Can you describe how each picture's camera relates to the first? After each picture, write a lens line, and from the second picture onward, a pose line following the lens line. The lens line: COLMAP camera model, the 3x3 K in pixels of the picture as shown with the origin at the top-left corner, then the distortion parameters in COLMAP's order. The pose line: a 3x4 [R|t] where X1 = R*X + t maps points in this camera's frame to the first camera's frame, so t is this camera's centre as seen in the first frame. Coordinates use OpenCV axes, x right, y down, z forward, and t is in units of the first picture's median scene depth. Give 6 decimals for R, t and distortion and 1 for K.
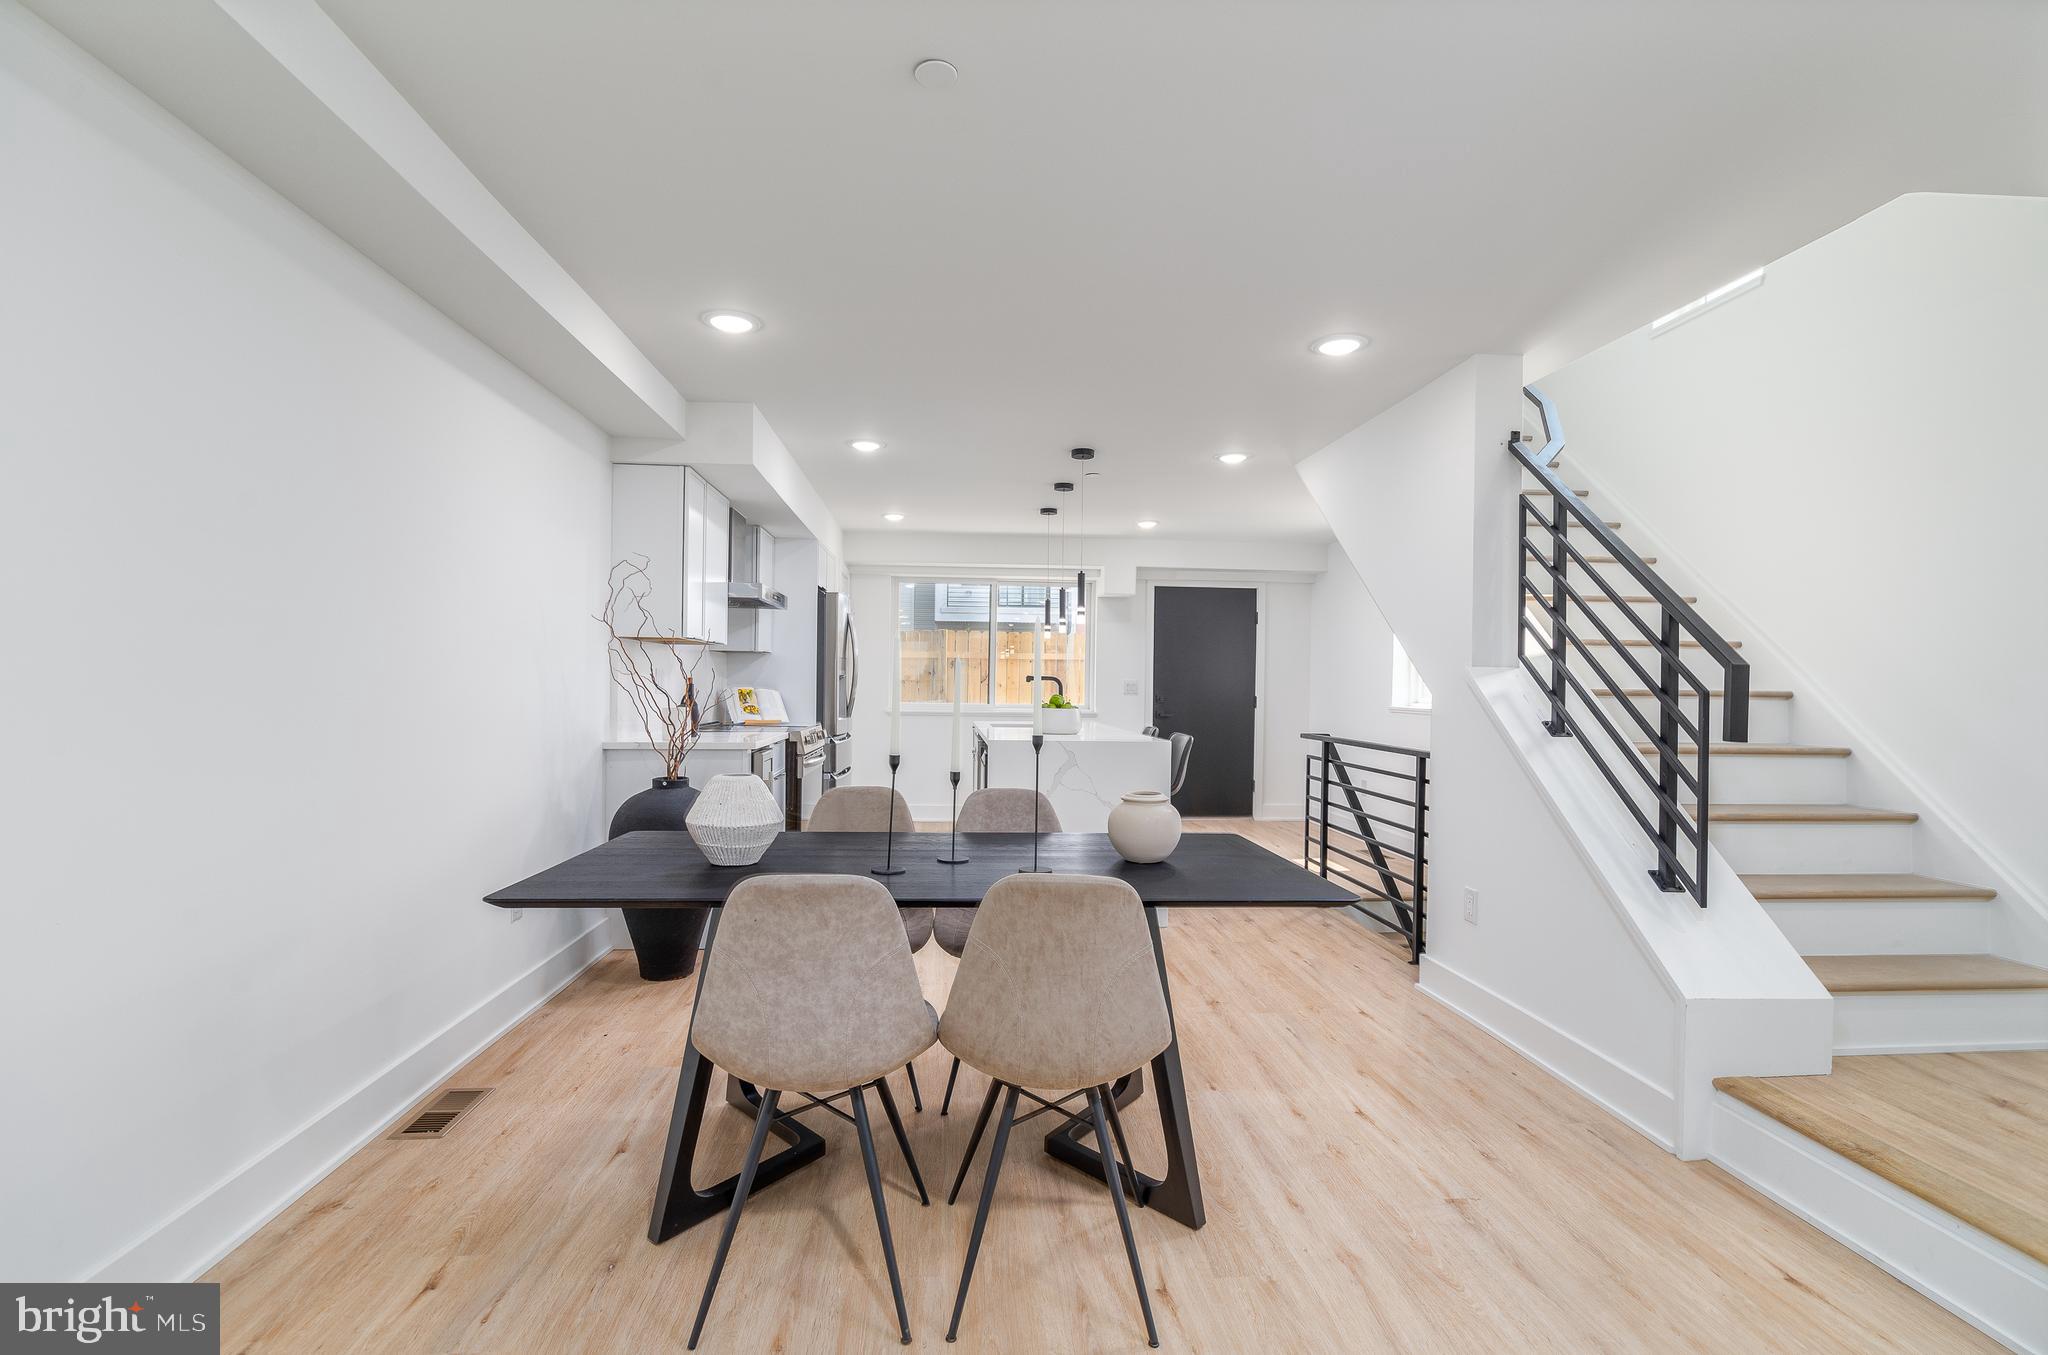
lens RADIAL K [[940.9, 0, 1035.0], [0, 940.9, 685.6], [0, 0, 1]] dist [-0.003476, 0.001940]
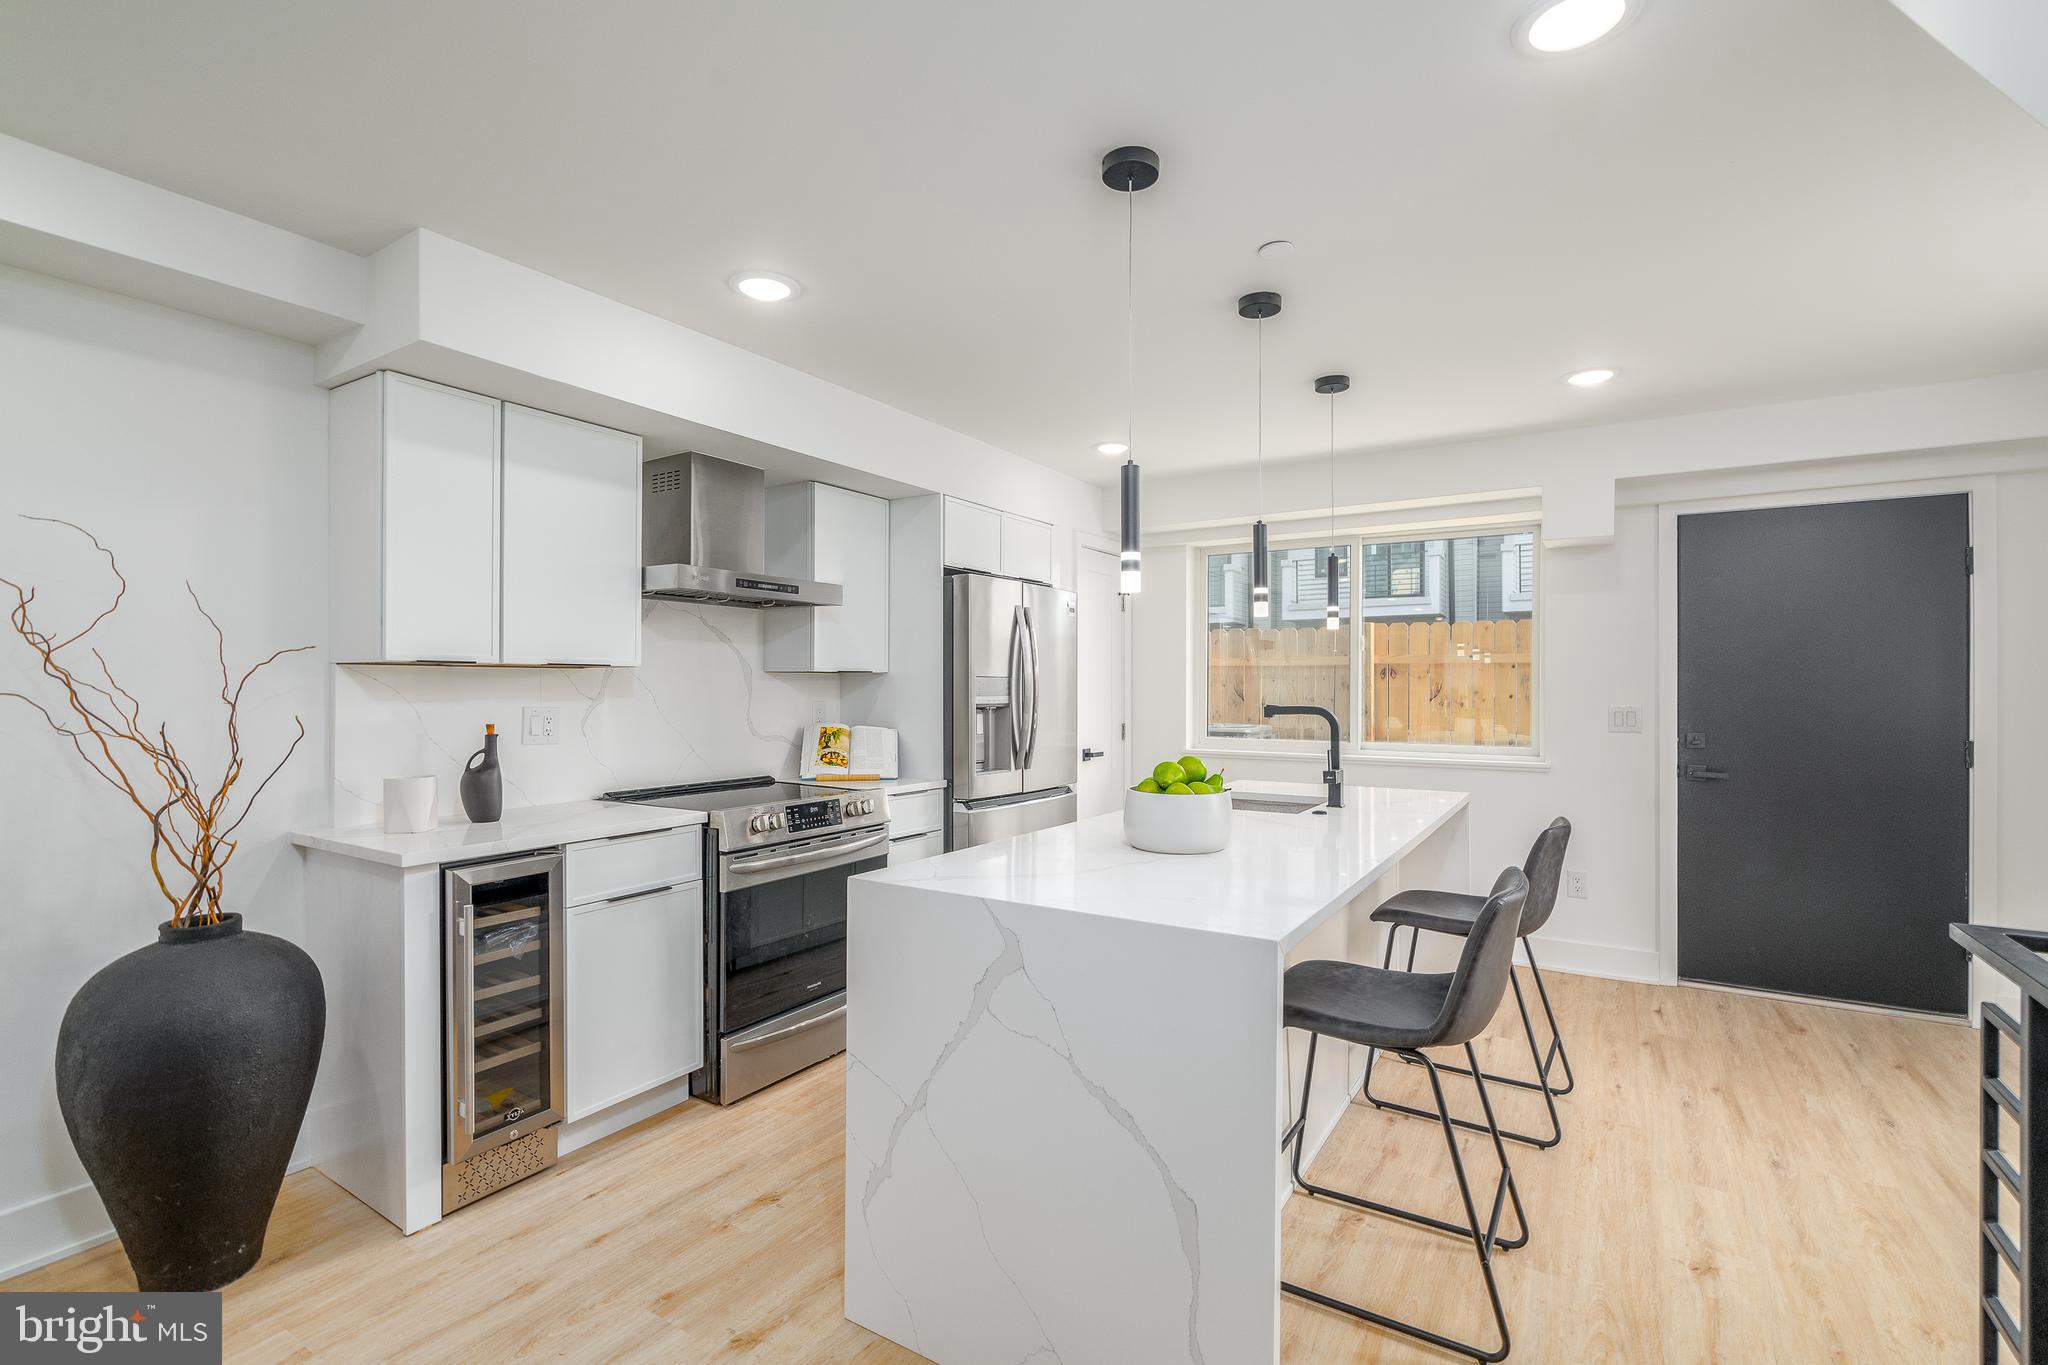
lens RADIAL K [[940.9, 0, 1031.4], [0, 940.9, 682.2], [0, 0, 1]] dist [-0.003476, 0.001940]
pose [[0.795320, -0.013578, -0.606038, 0.215326], [0.008134, 0.999898, -0.011729, -0.019572], [0.606135, 0.004399, 0.795349, 0.552890]]
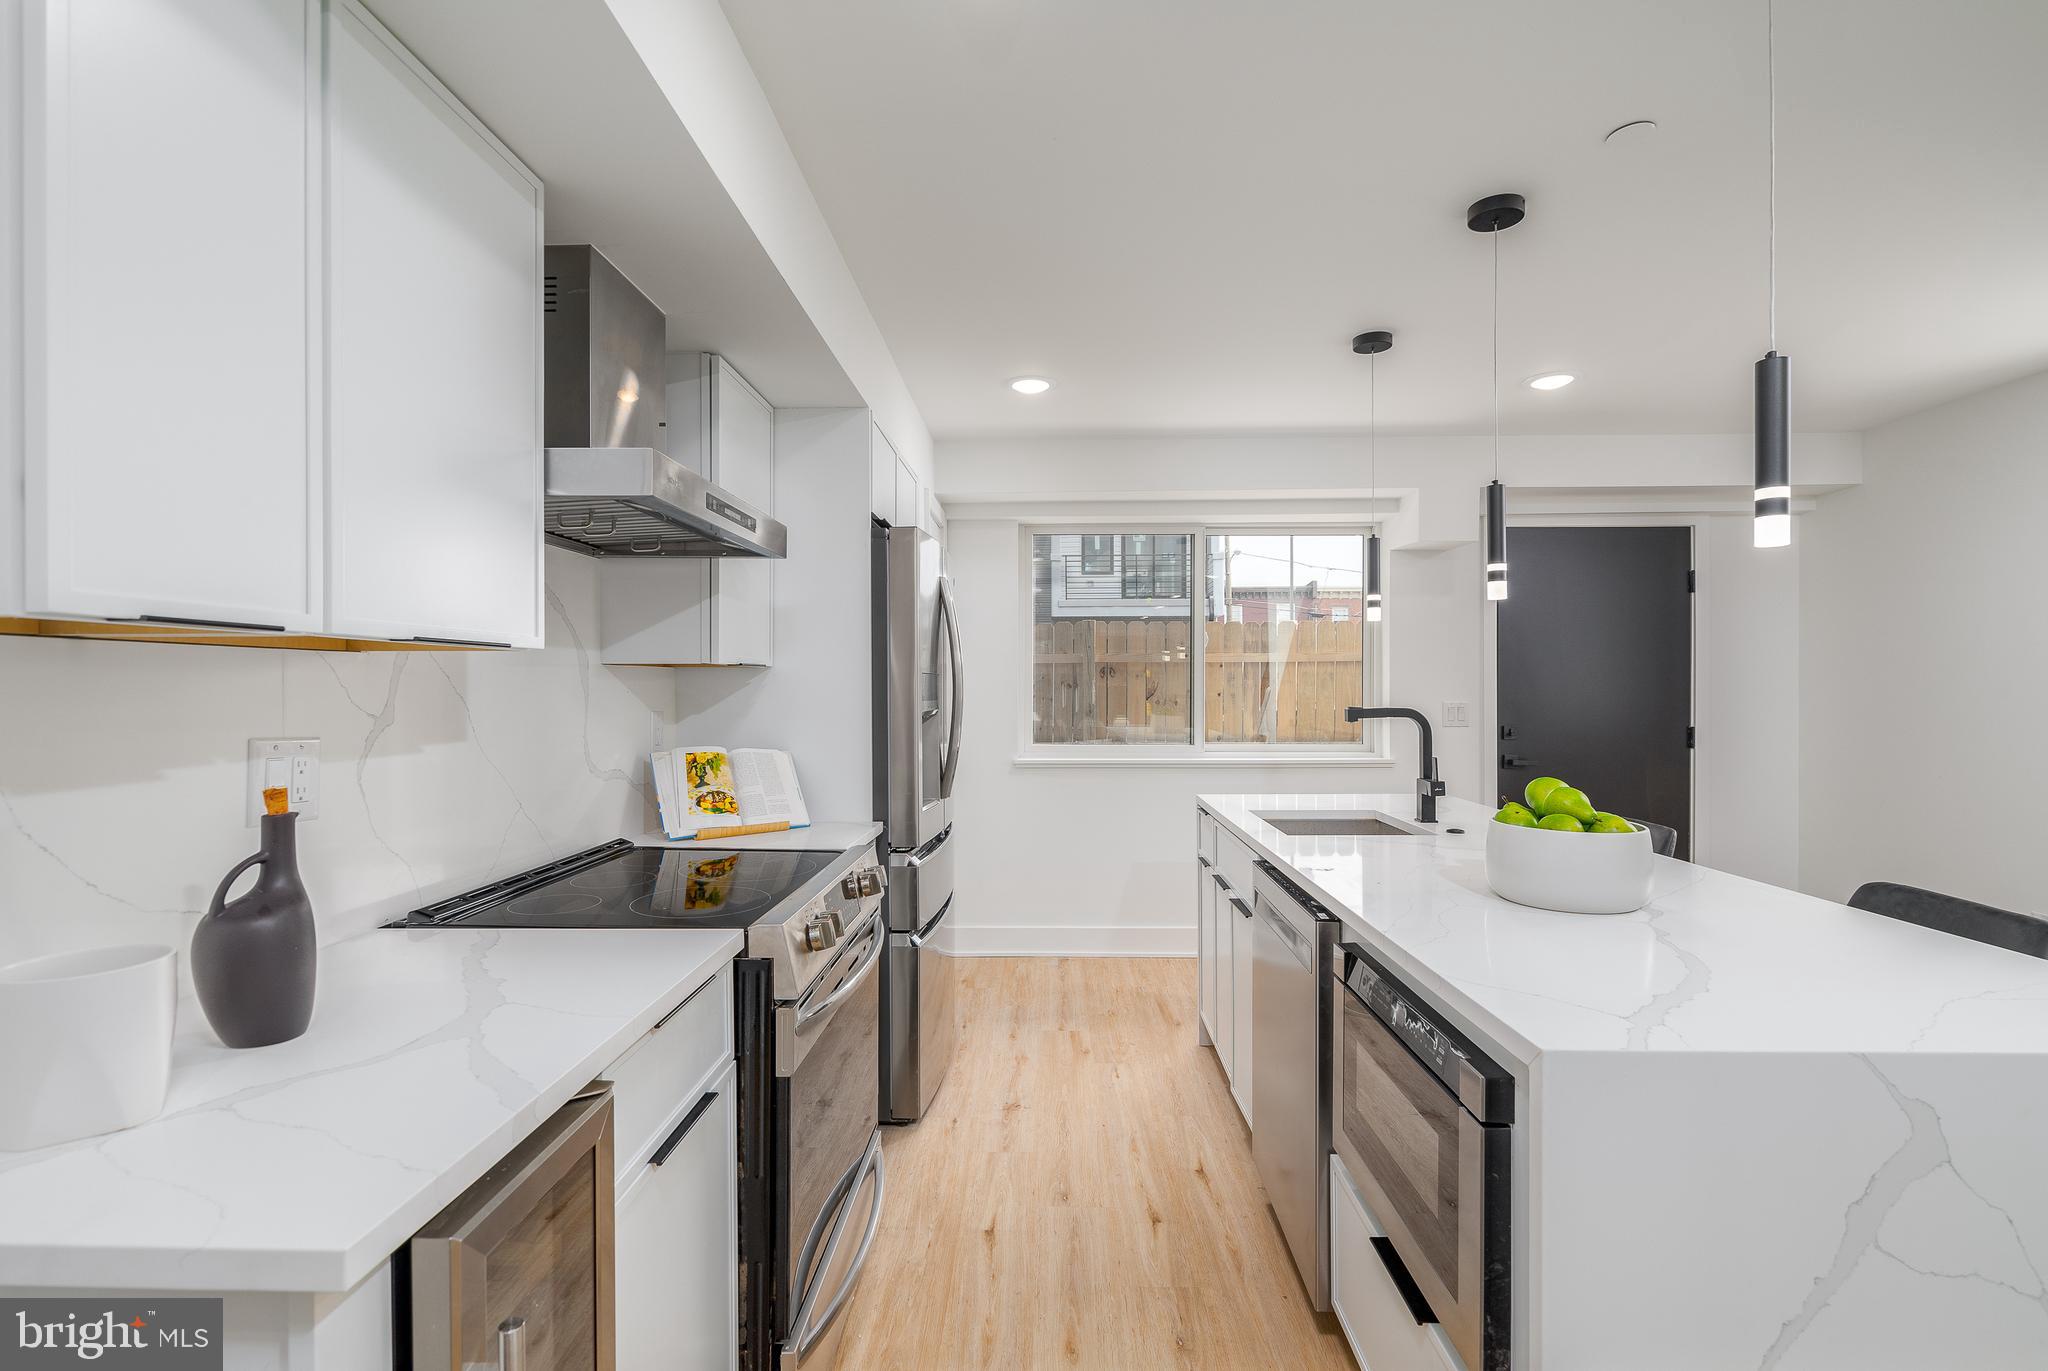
lens RADIAL K [[940.9, 0, 1035.4], [0, 940.9, 688.7], [0, 0, 1]] dist [-0.003476, 0.001940]
pose [[0.993839, -0.015034, -0.109805, -0.111754], [0.015351, 0.999880, 0.002034, -0.024063], [0.109761, -0.003707, 0.993951, 0.594804]]
